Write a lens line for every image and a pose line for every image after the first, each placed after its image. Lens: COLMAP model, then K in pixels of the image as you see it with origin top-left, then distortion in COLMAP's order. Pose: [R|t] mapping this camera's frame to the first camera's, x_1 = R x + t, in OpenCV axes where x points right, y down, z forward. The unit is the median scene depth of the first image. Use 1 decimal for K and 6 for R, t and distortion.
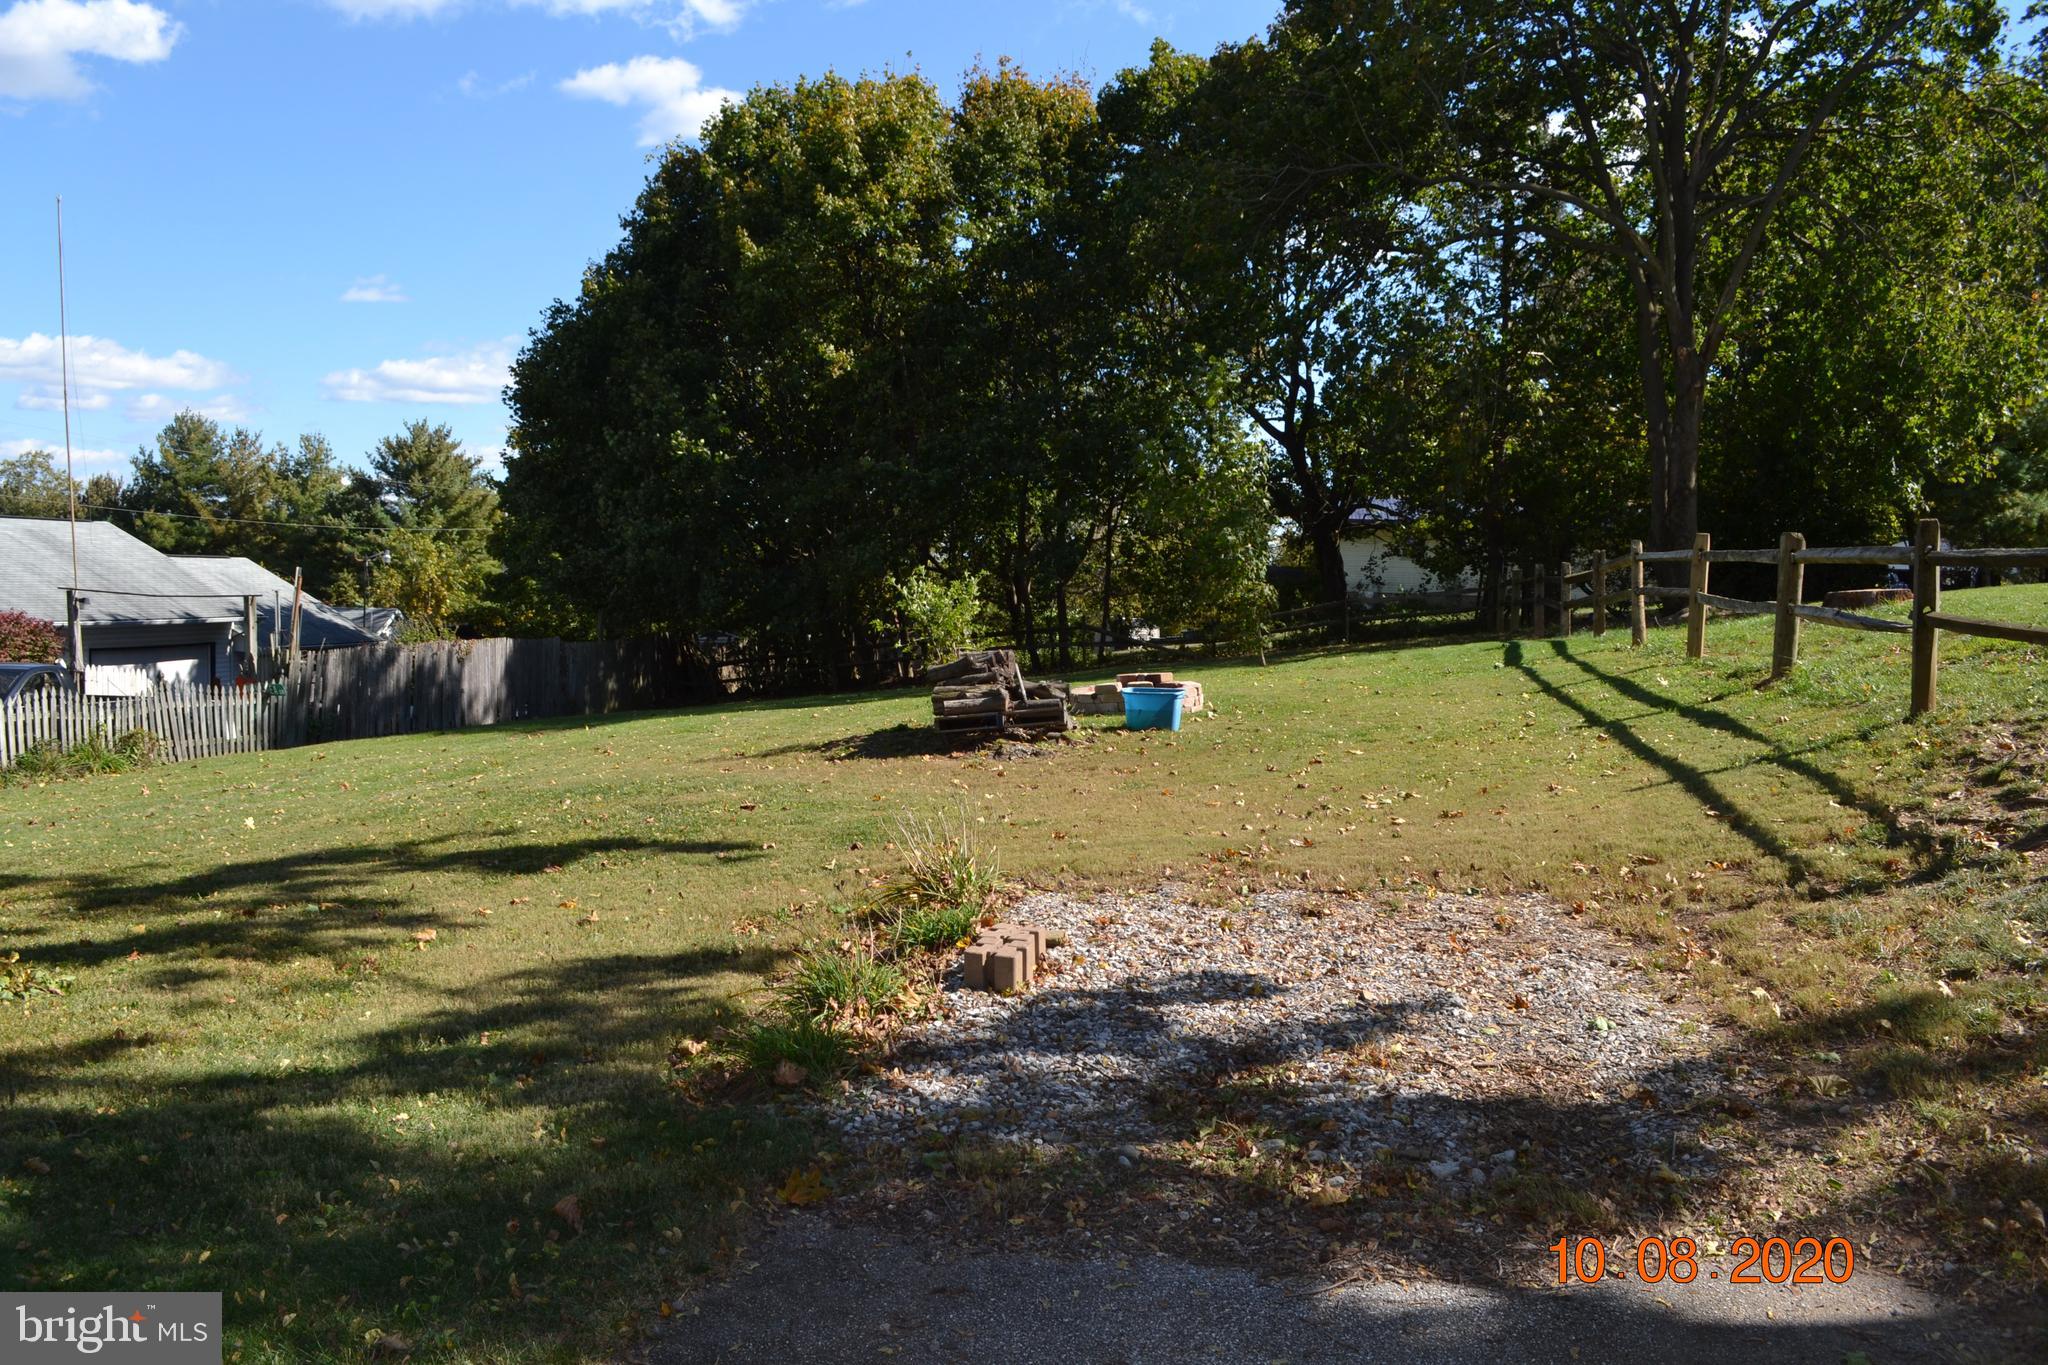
lens RADIAL K [[1638.3, 0, 1024.0], [0, 1638.3, 682.5], [0, 0, 1]] dist [-0.089769, 0.011338]
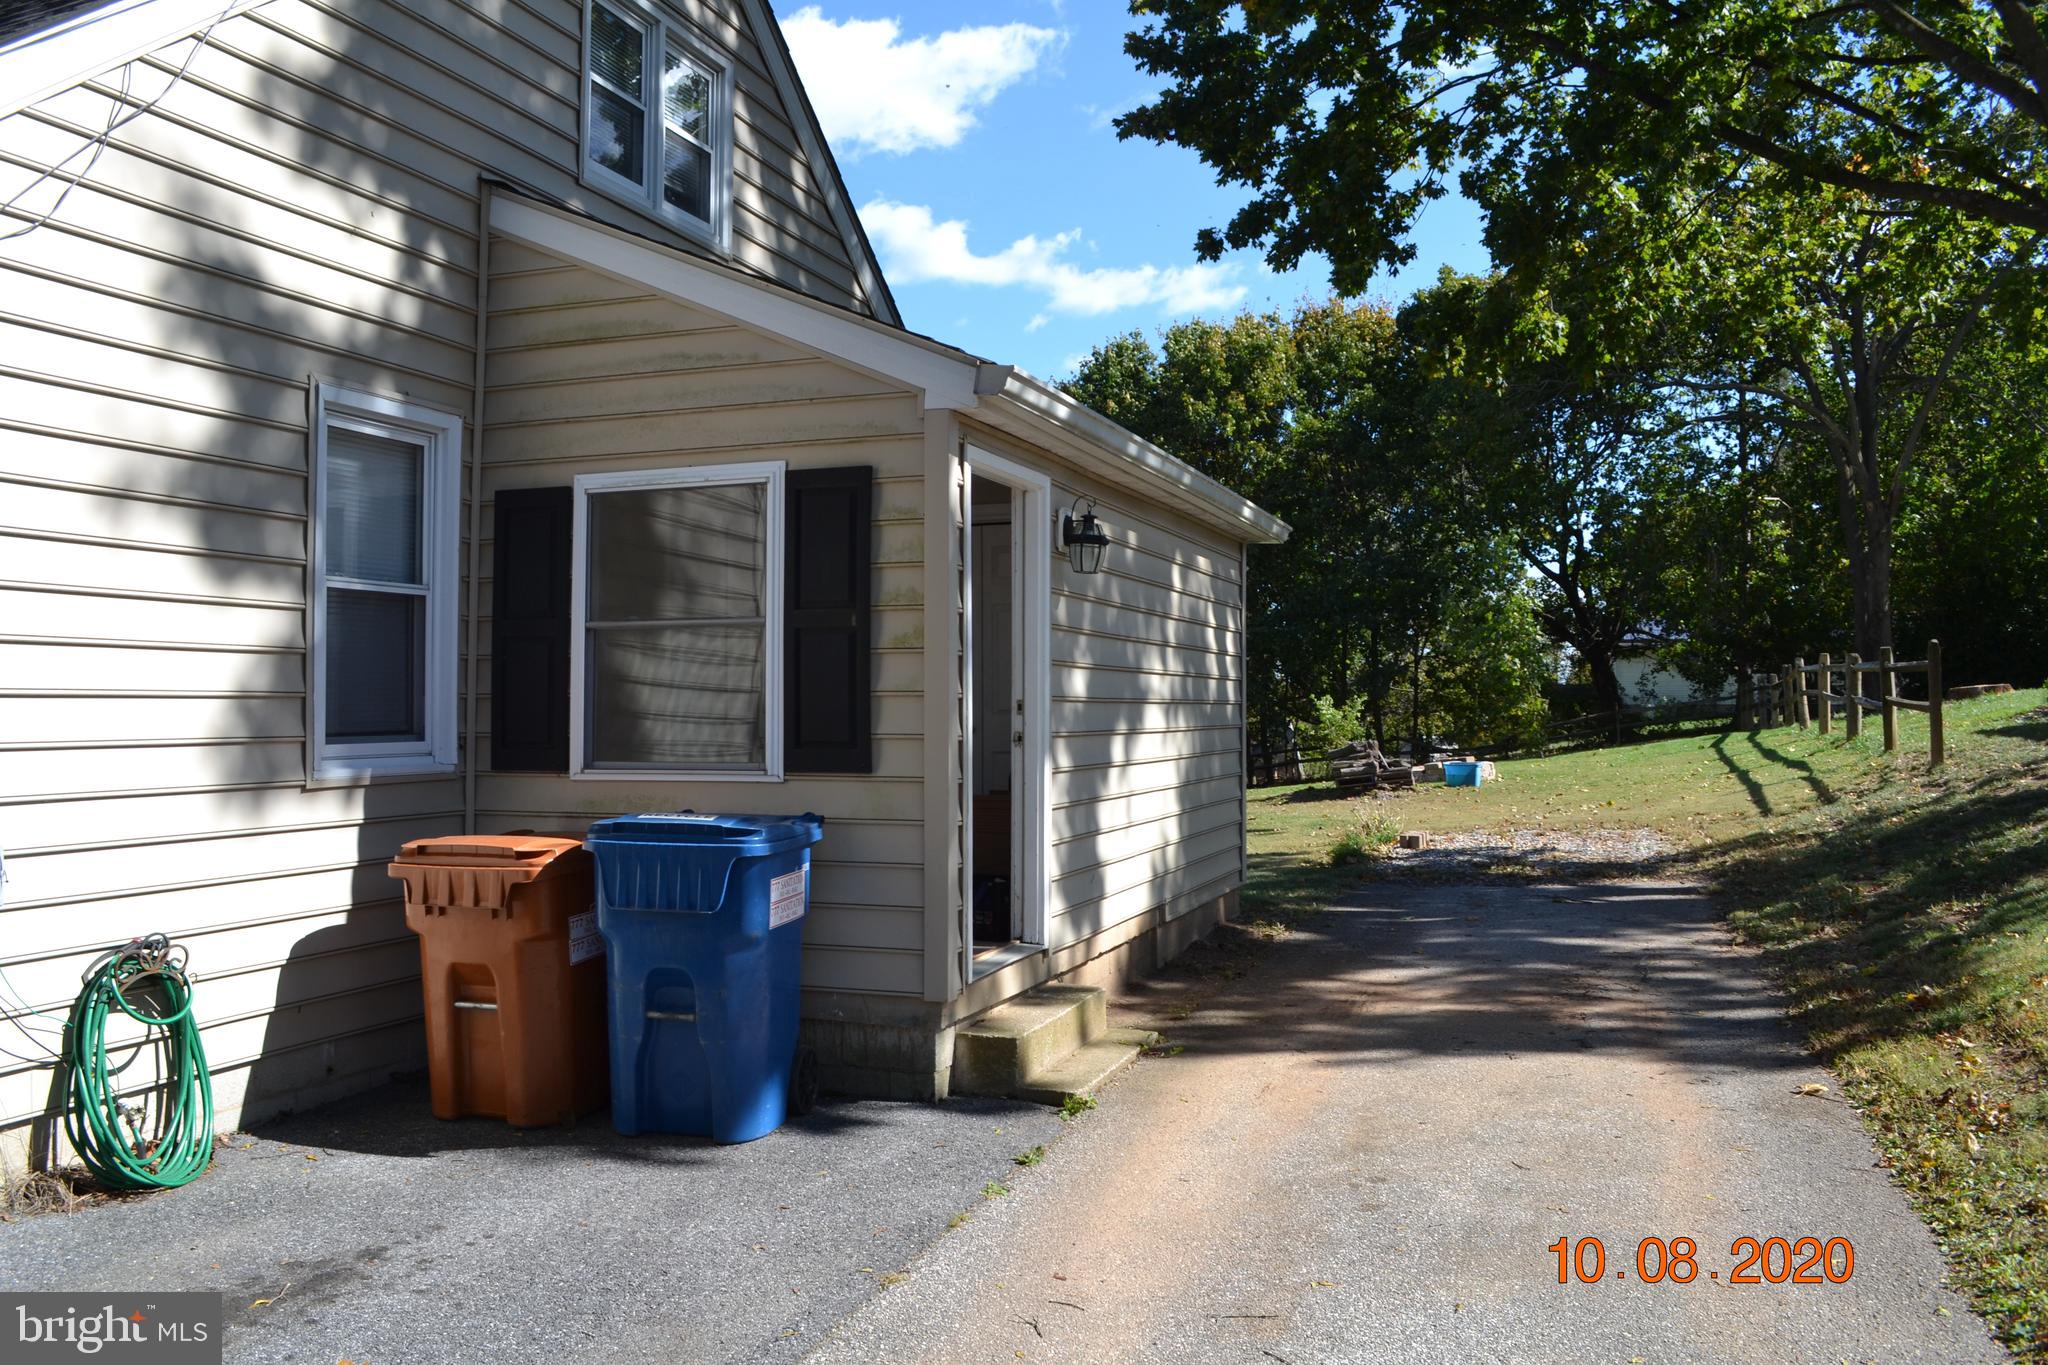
lens RADIAL K [[1638.3, 0, 1024.0], [0, 1638.3, 682.5], [0, 0, 1]] dist [-0.089769, 0.011338]
pose [[0.983897, -0.034442, -0.175385, -0.024872], [0.020355, 0.996466, -0.081497, 0.018495], [0.177572, 0.076614, 0.981121, -0.262945]]
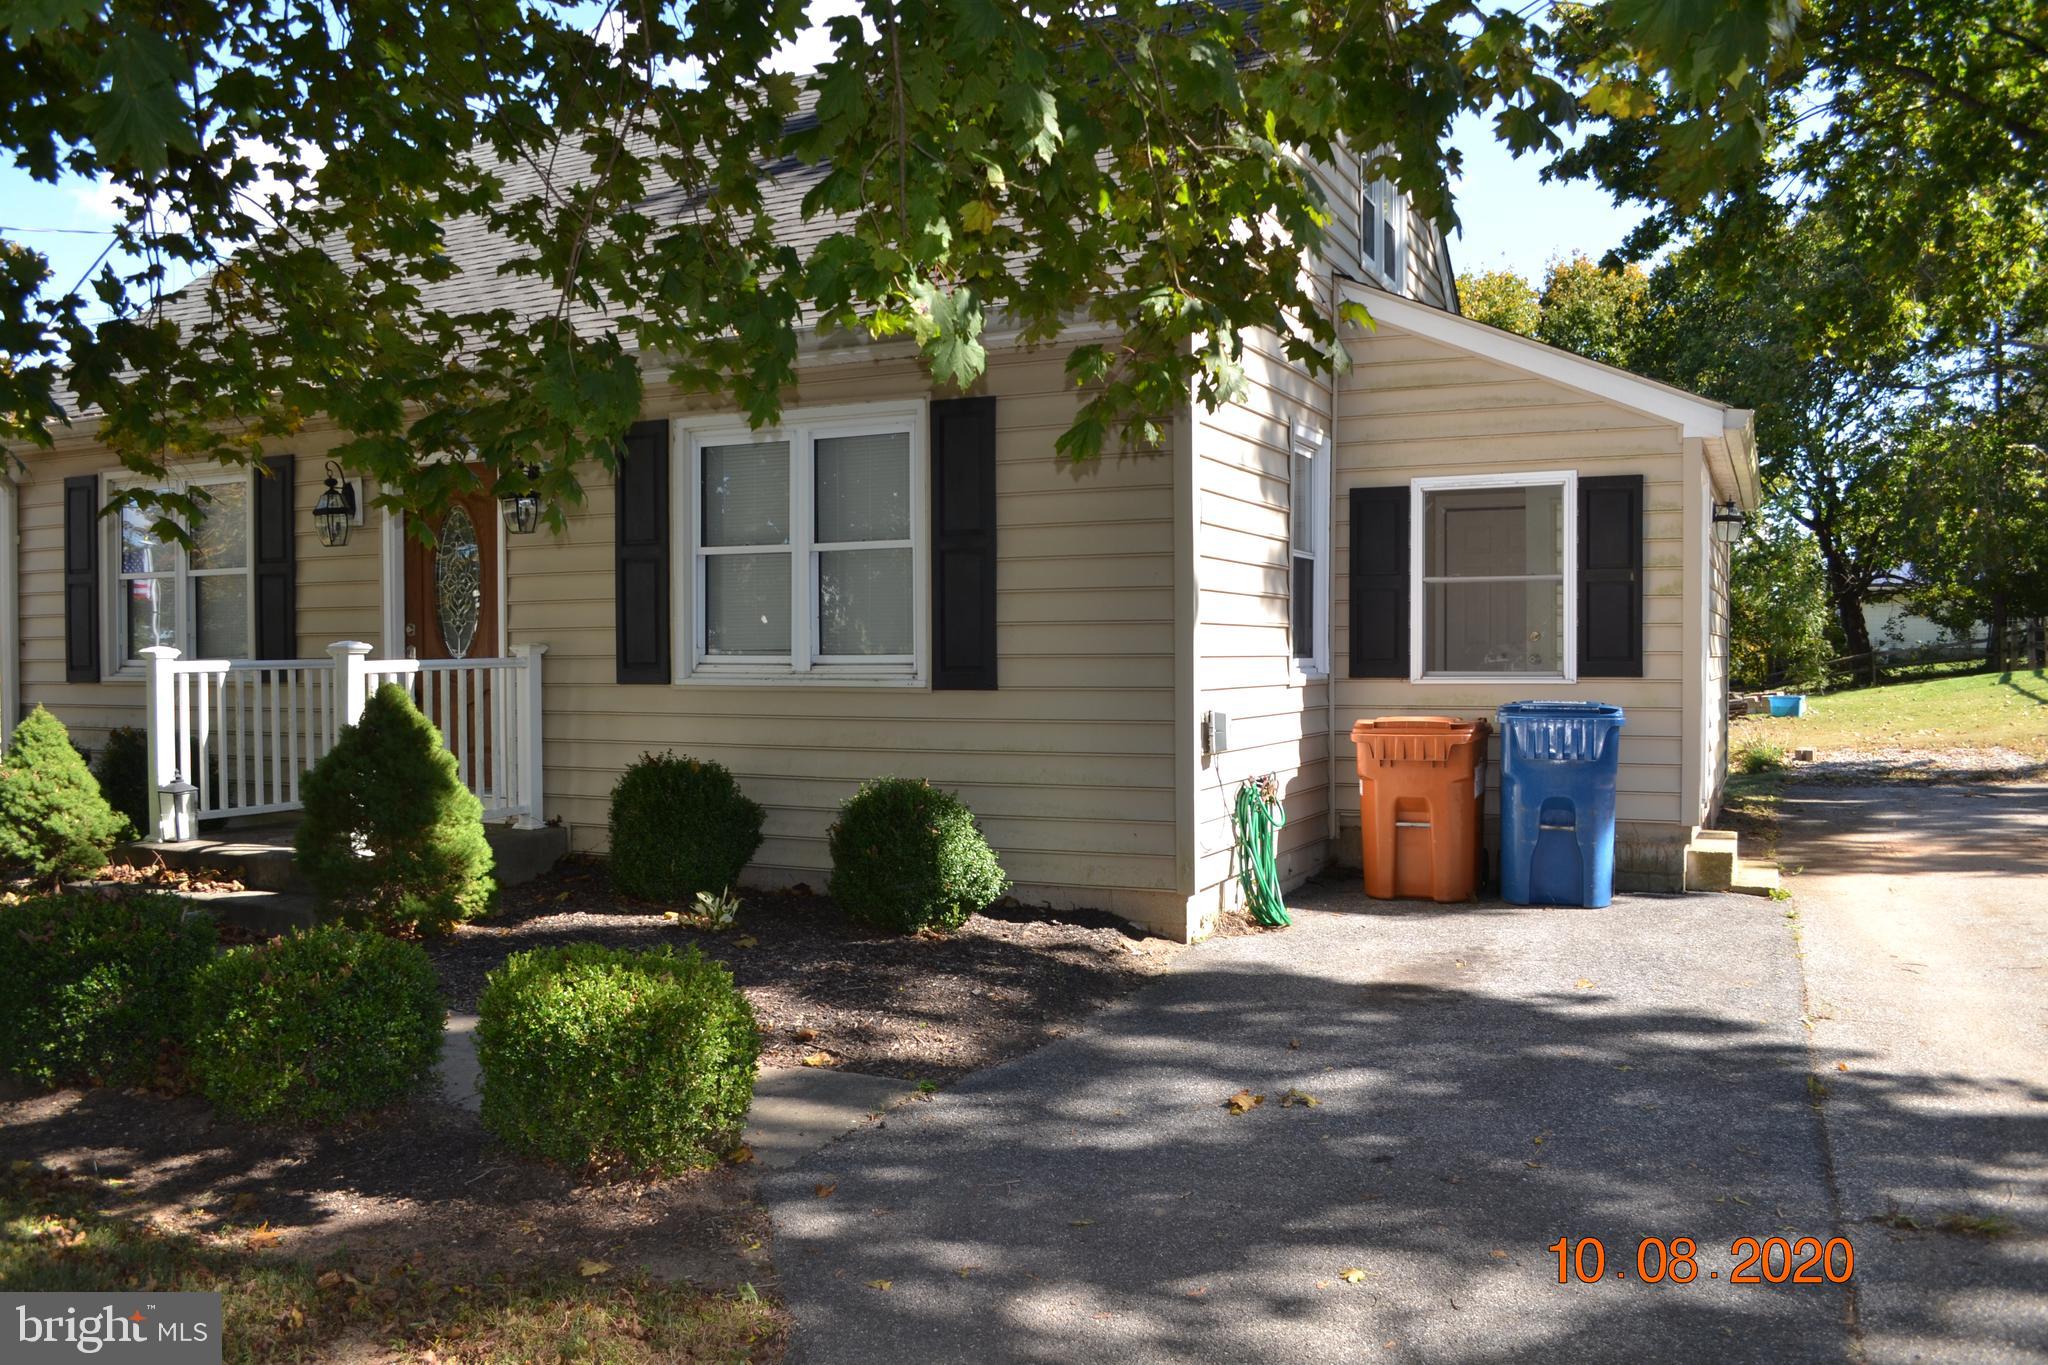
lens RADIAL K [[1638.3, 0, 1024.0], [0, 1638.3, 682.5], [0, 0, 1]] dist [-0.089769, 0.011338]
pose [[0.960775, -0.029670, -0.275738, -0.095089], [0.016036, 0.998541, -0.051570, 0.026322], [0.276866, 0.045125, 0.959848, -0.372107]]
